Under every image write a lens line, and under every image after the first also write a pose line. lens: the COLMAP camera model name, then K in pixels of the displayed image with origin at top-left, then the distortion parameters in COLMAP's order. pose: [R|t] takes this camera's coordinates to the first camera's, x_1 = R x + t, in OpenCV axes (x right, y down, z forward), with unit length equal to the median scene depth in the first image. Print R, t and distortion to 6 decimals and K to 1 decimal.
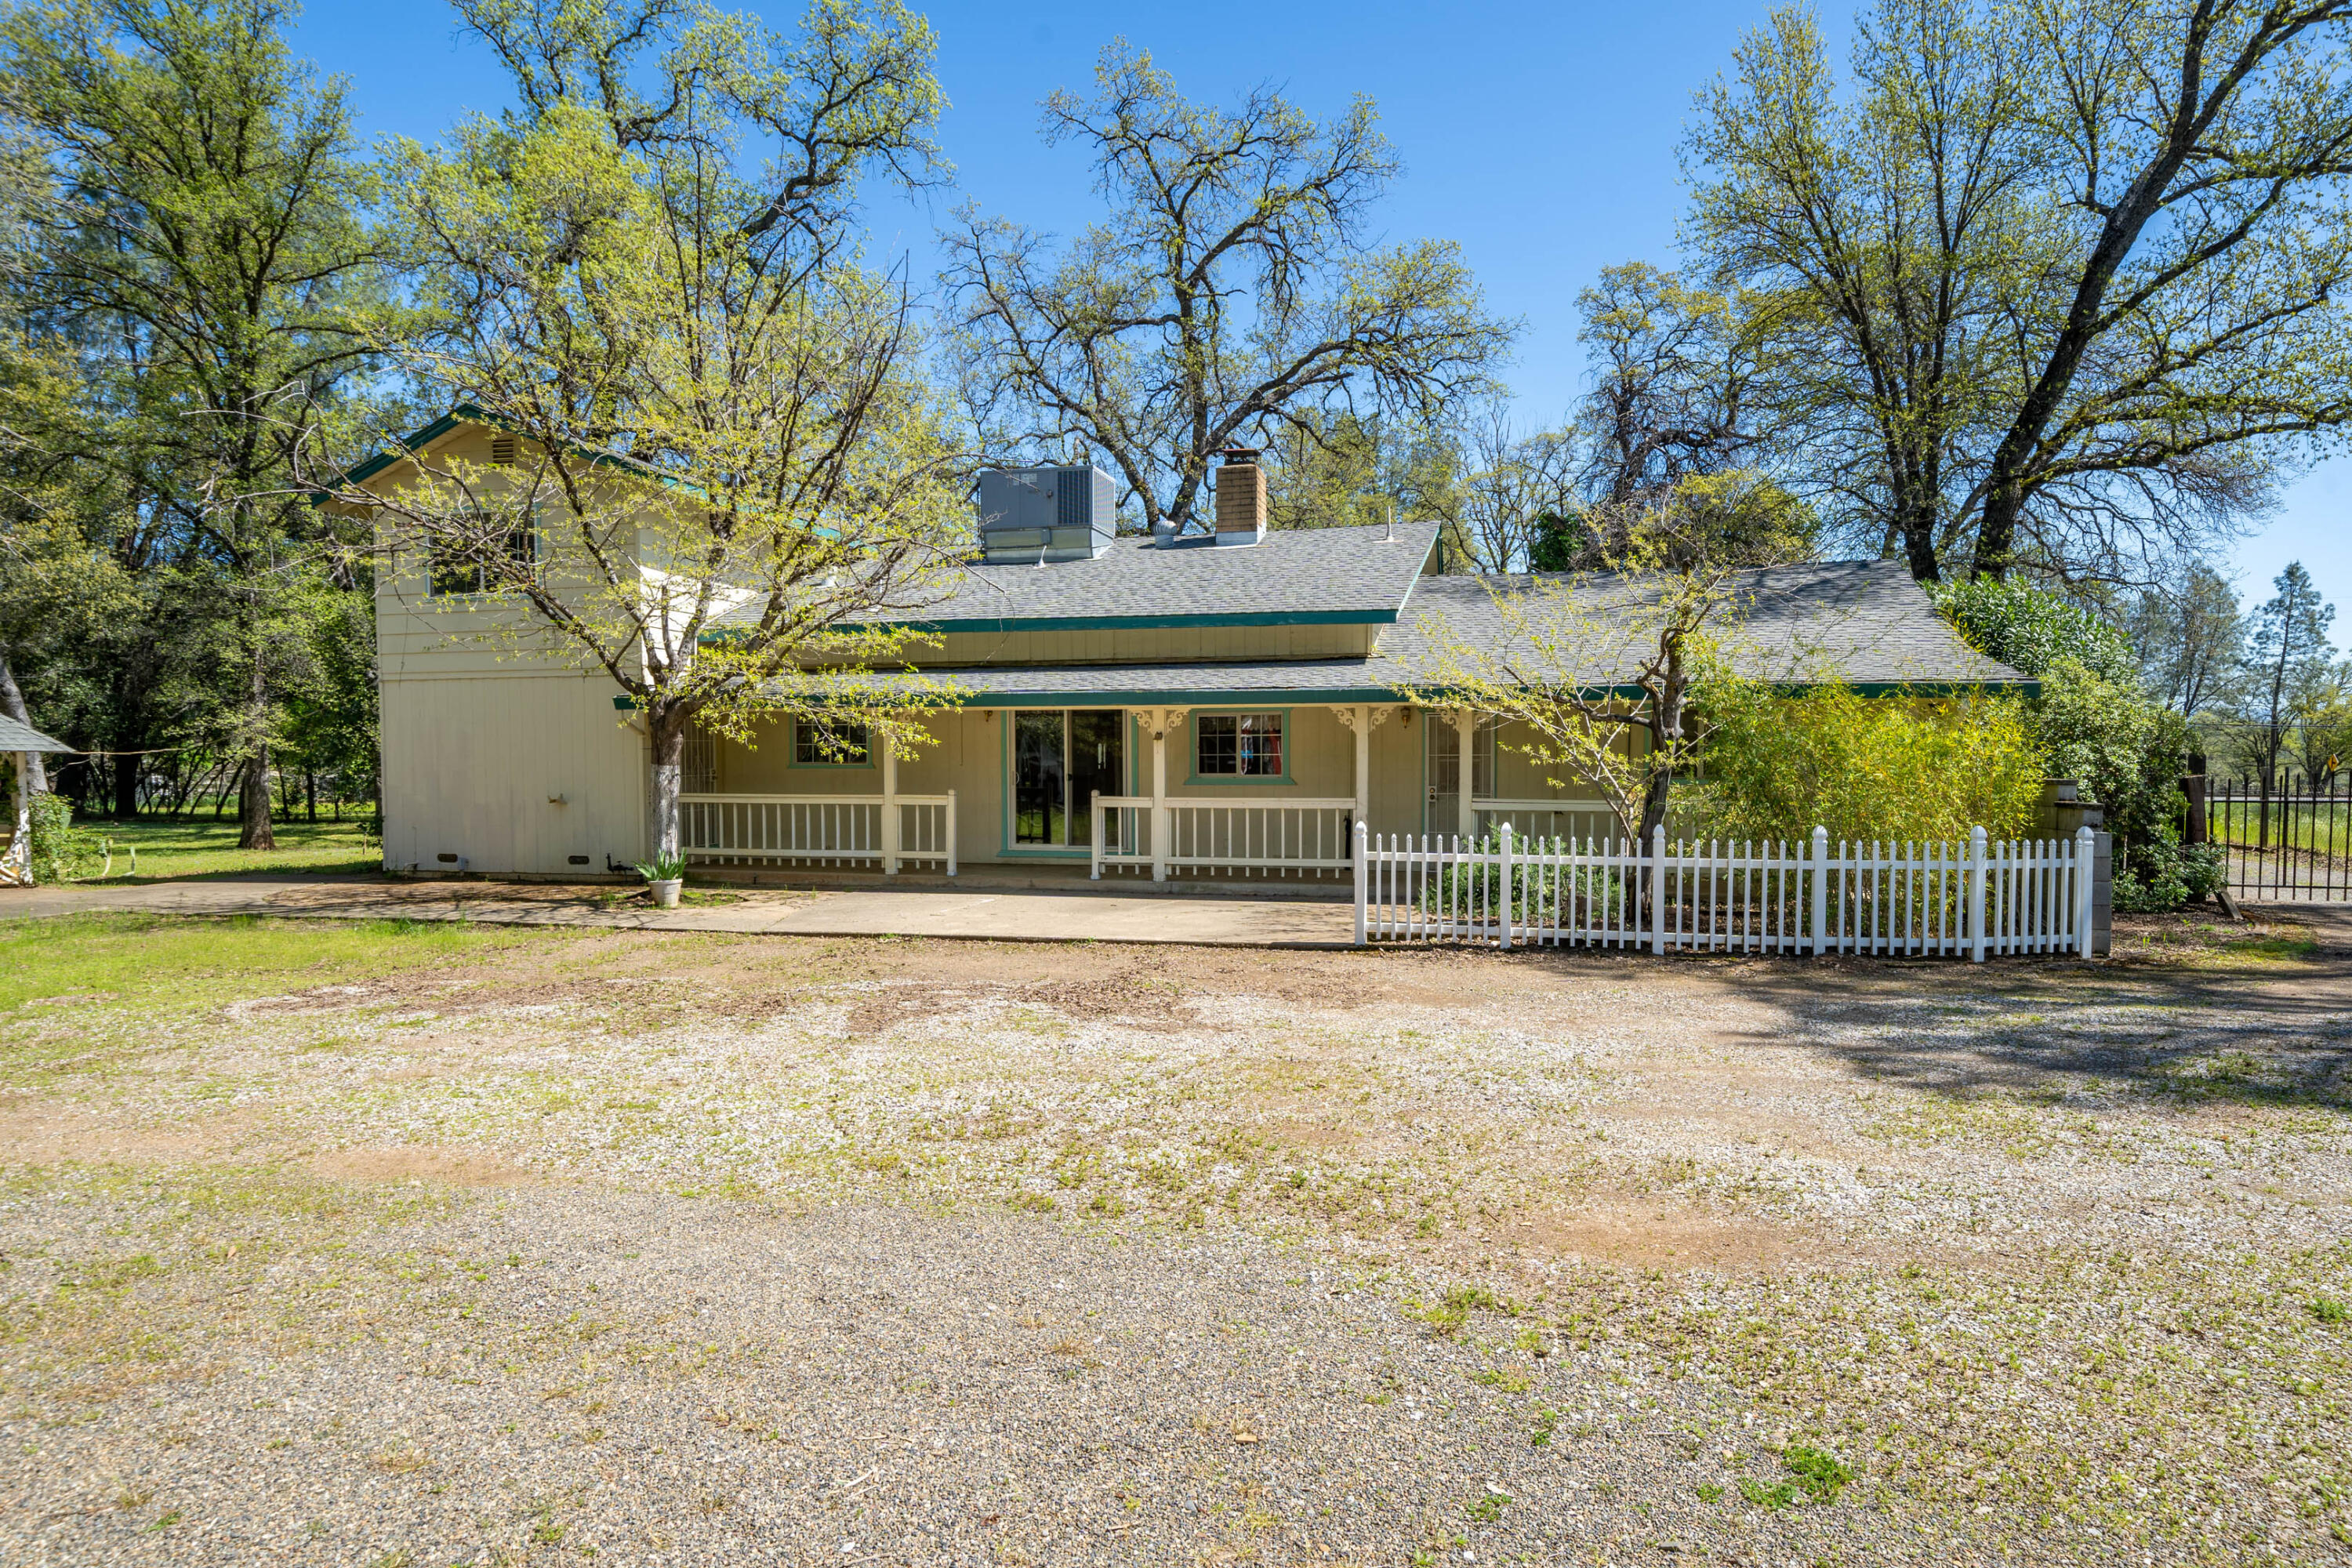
lens RADIAL K [[1402.6, 0, 1188.2], [0, 1402.6, 780.5], [0, 0, 1]] dist [0.004903, 0.000474]
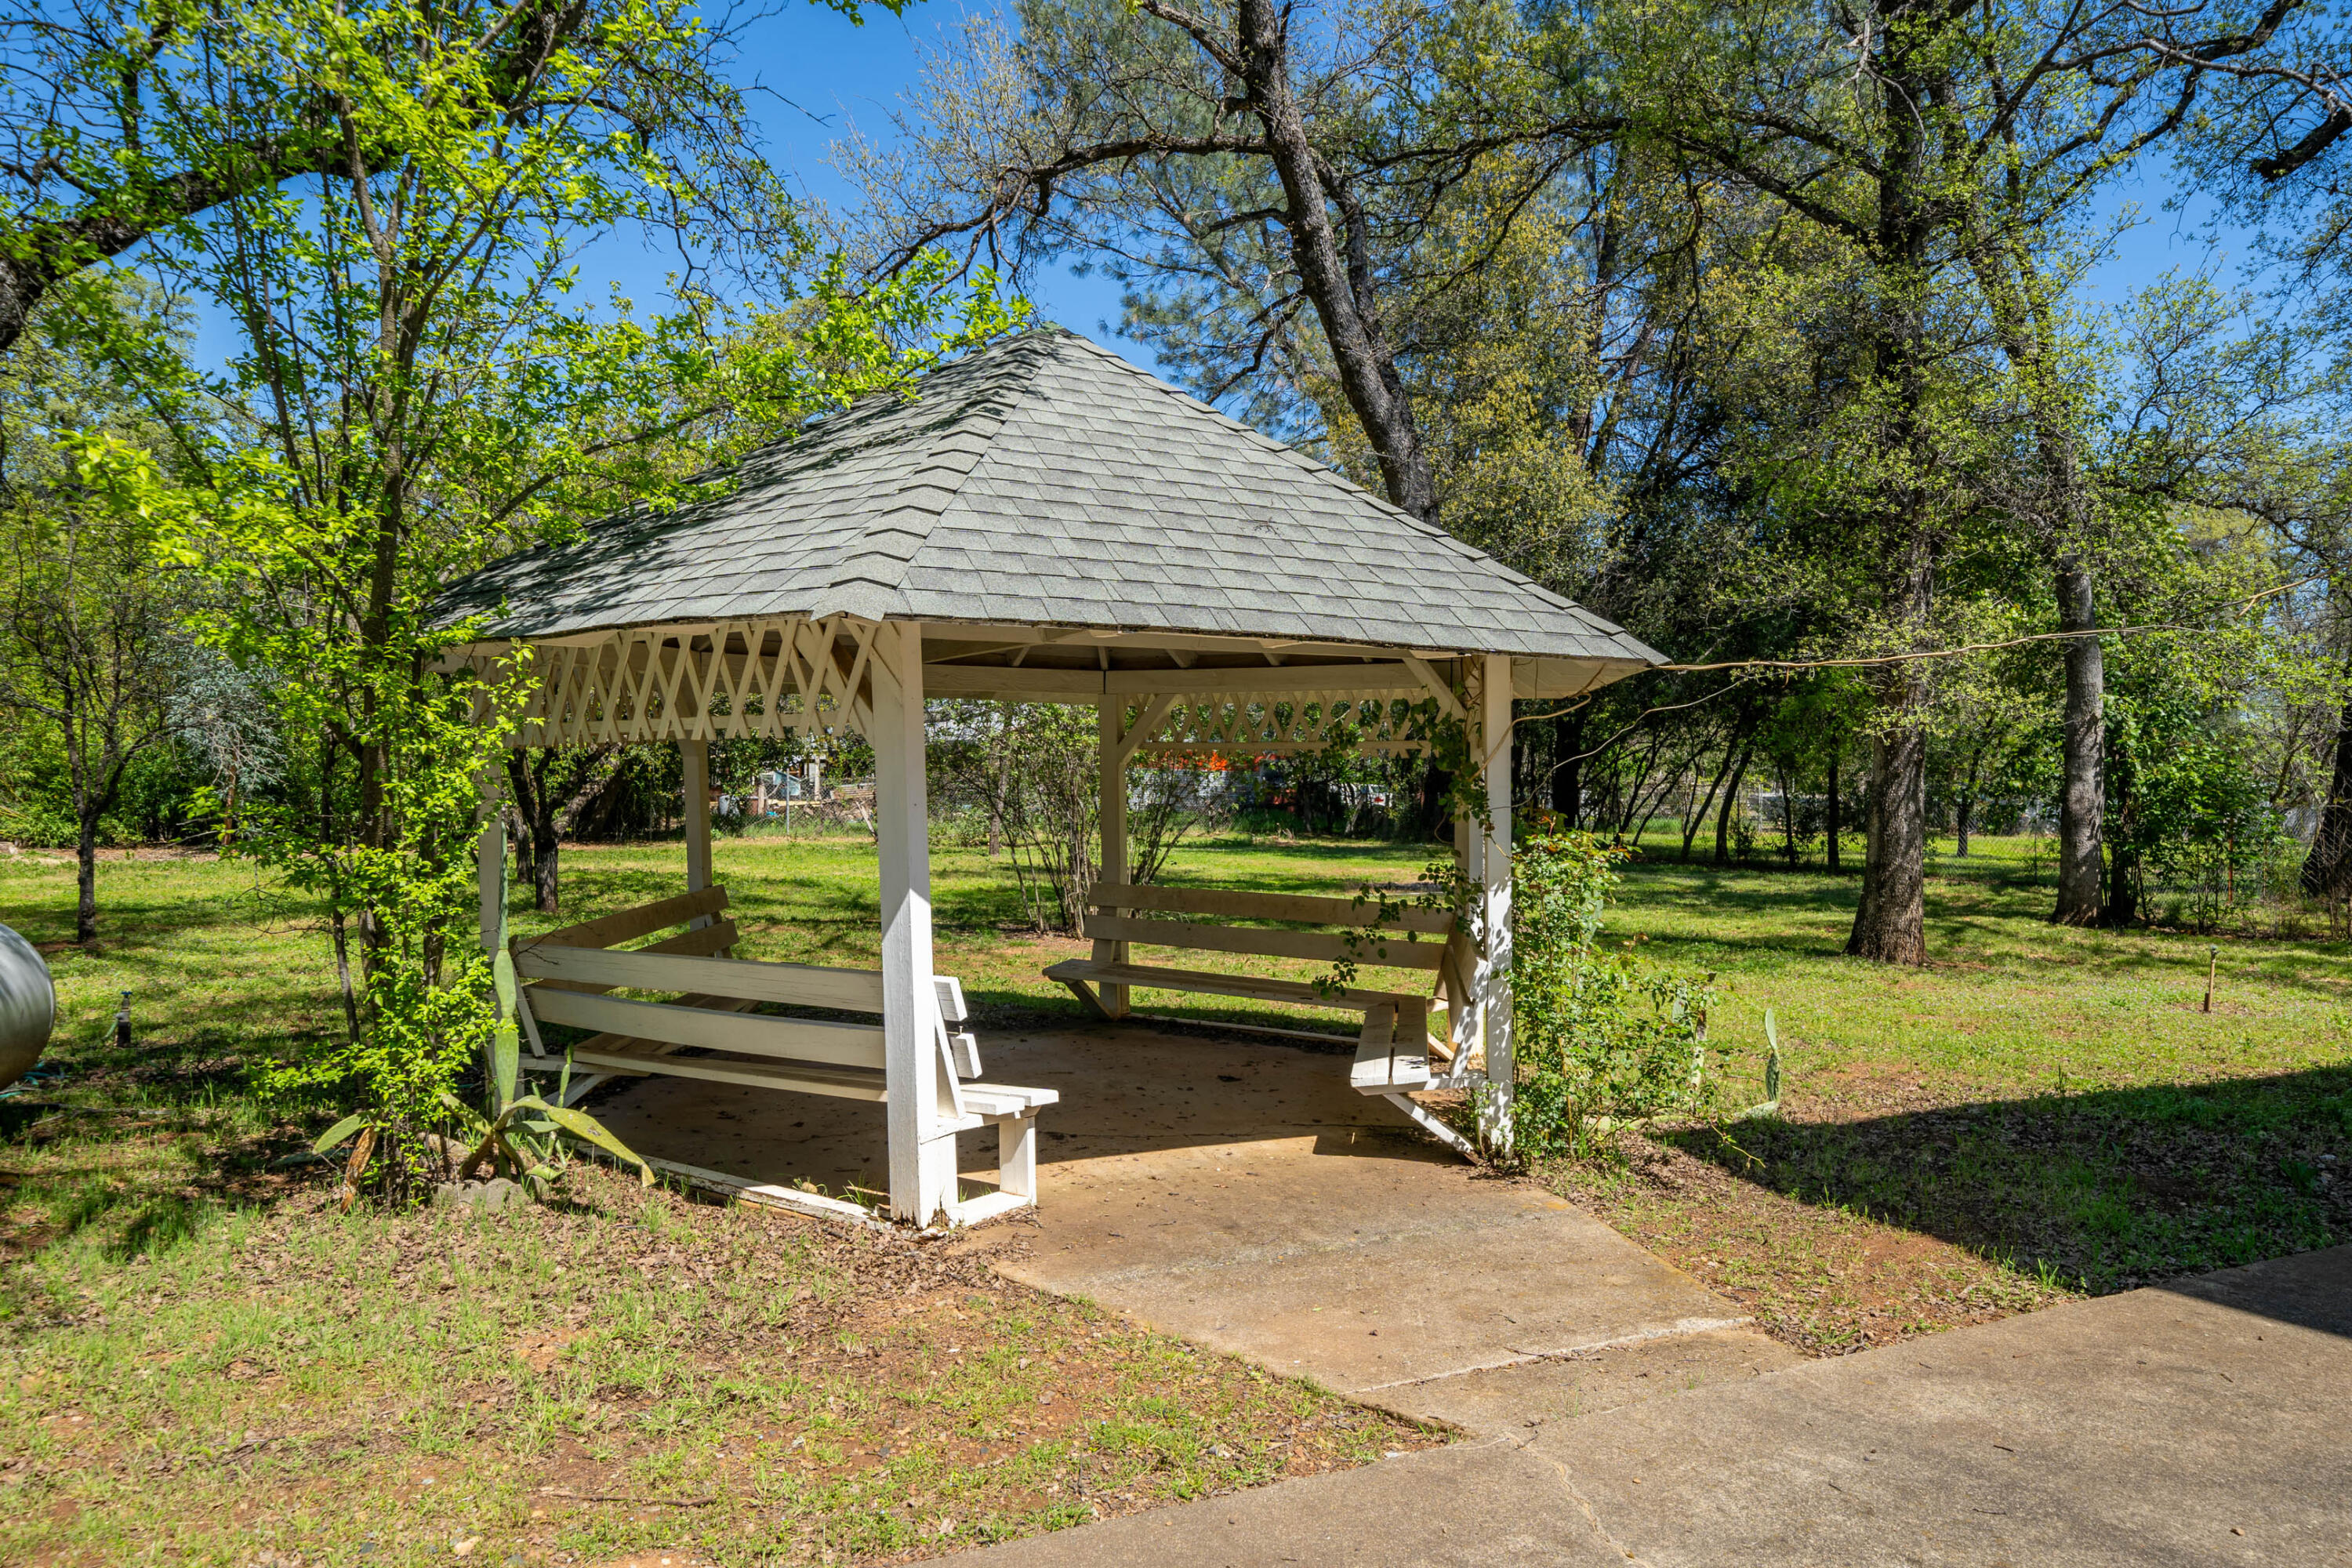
lens RADIAL K [[1521.7, 0, 1176.0], [0, 1521.7, 784.0], [0, 0, 1]] dist [0.000450, 0.003110]
pose [[0.652595, 0.030925, -0.757076, -0.549787], [-0.041408, 0.999129, 0.005119, 0.002917], [0.756575, 0.028008, 0.653307, 0.647180]]
